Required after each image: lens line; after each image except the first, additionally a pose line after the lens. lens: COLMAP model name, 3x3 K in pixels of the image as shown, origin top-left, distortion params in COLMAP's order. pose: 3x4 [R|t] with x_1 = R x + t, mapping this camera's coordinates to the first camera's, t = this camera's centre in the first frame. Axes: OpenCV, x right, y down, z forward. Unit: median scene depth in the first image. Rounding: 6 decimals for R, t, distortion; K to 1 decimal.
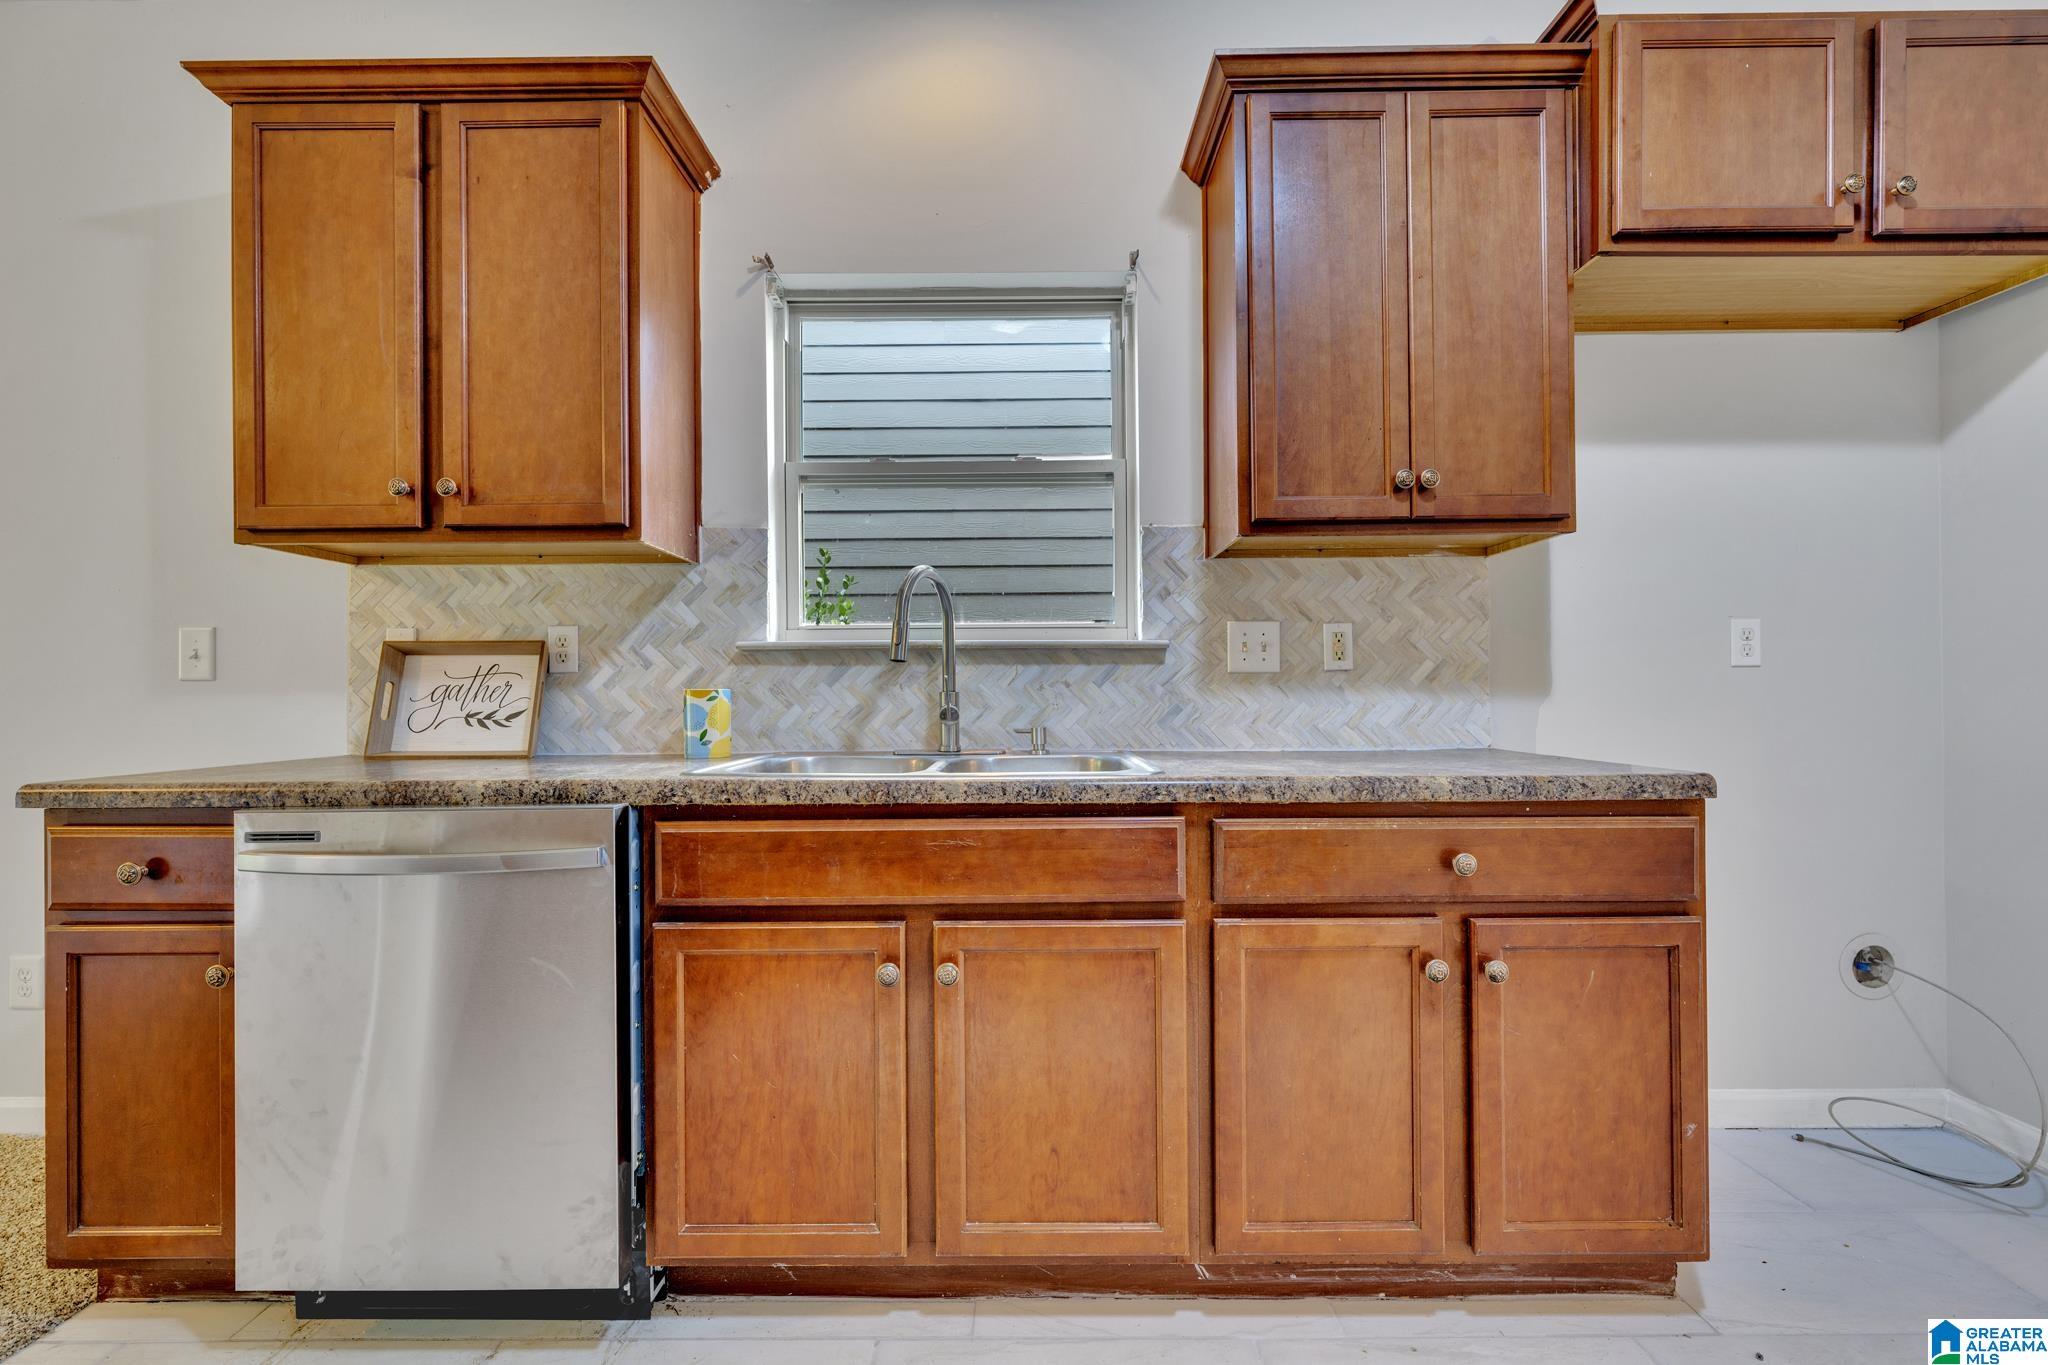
lens RADIAL K [[806.9, 0, 1021.4], [0, 806.9, 691.4], [0, 0, 1]] dist [-0.000244, -0.000094]
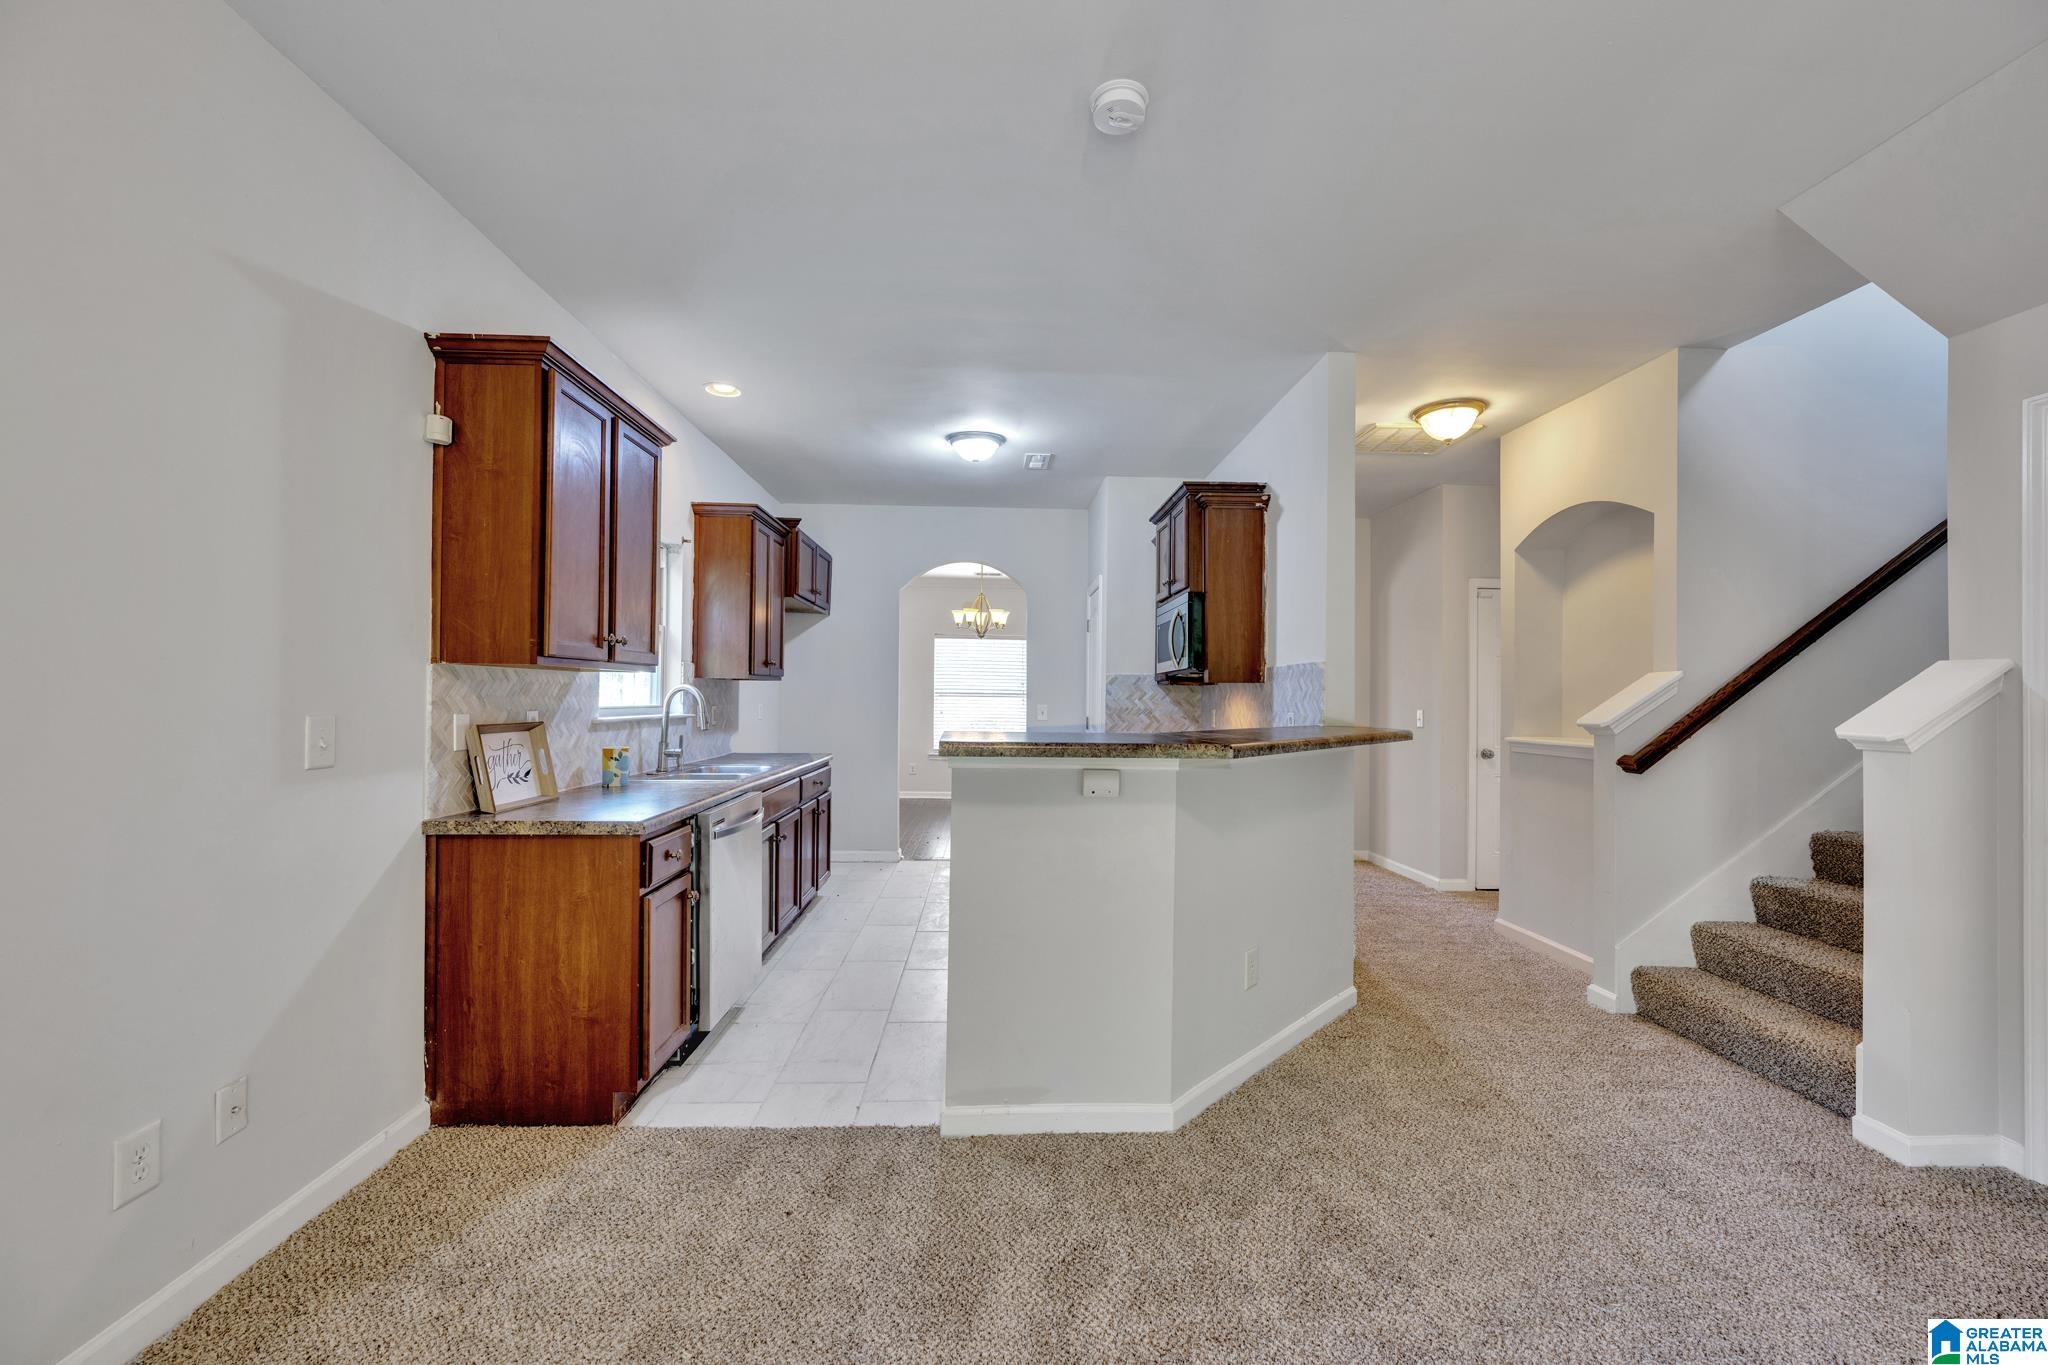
lens RADIAL K [[806.9, 0, 1021.4], [0, 806.9, 691.4], [0, 0, 1]] dist [-0.000244, -0.000094]
pose [[-0.046657, 0.010003, 0.998861, -2.474982], [-0.010540, 0.999889, -0.010505, -0.130584], [-0.998855, -0.011018, -0.046546, 0.205054]]
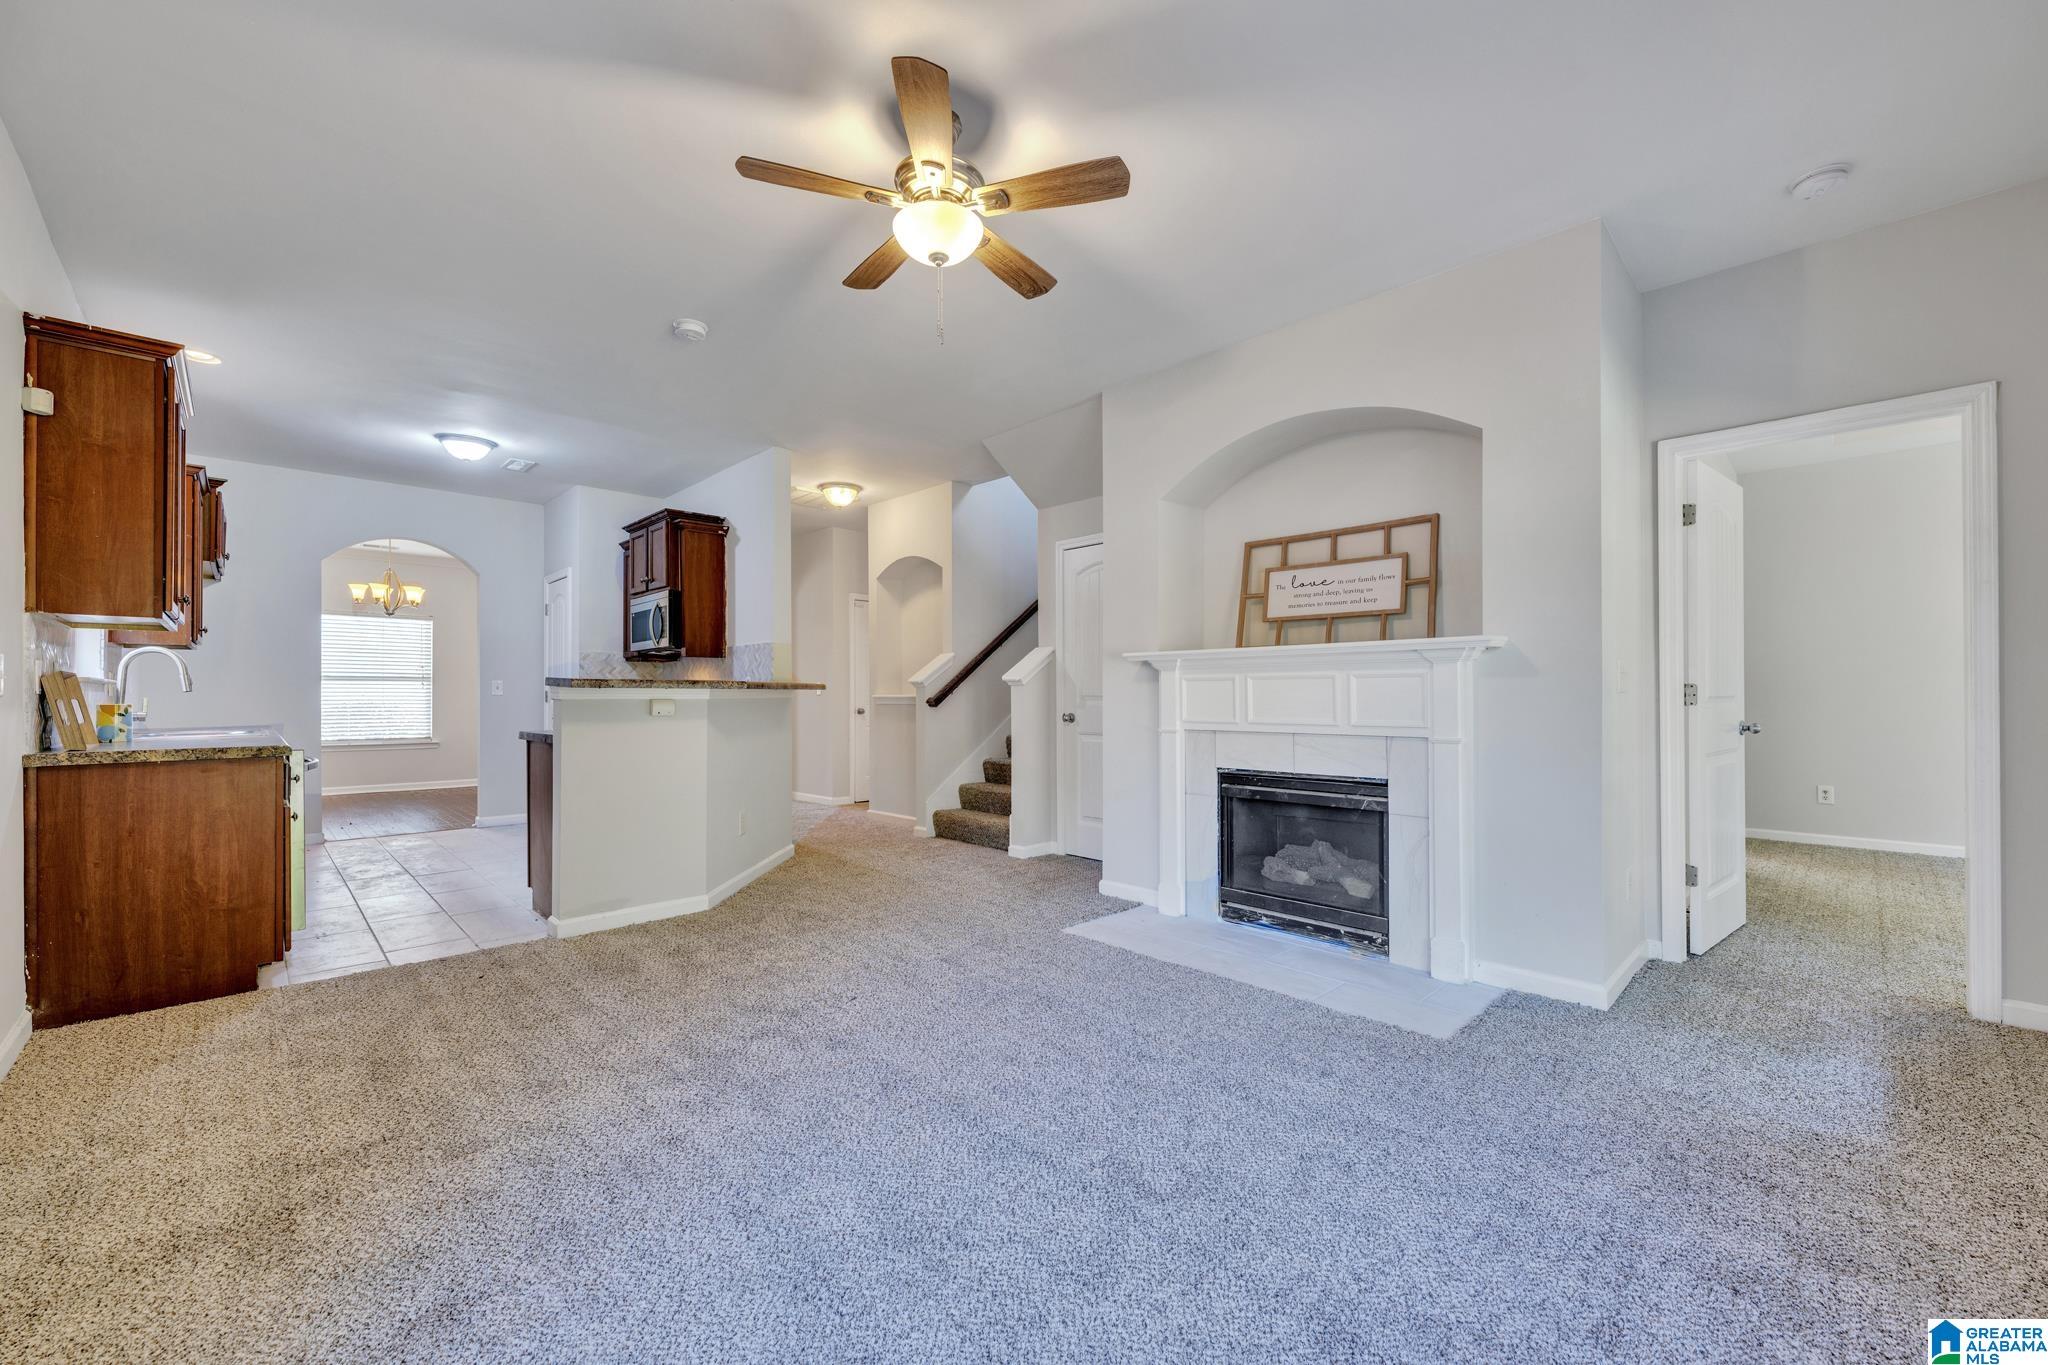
lens RADIAL K [[806.9, 0, 1021.4], [0, 806.9, 691.4], [0, 0, 1]] dist [-0.000244, -0.000094]
pose [[-0.700331, 0.008487, 0.713768, -3.483148], [0.004405, 0.999962, -0.007567, -0.008373], [-0.713805, -0.002155, -0.700341, 0.907740]]
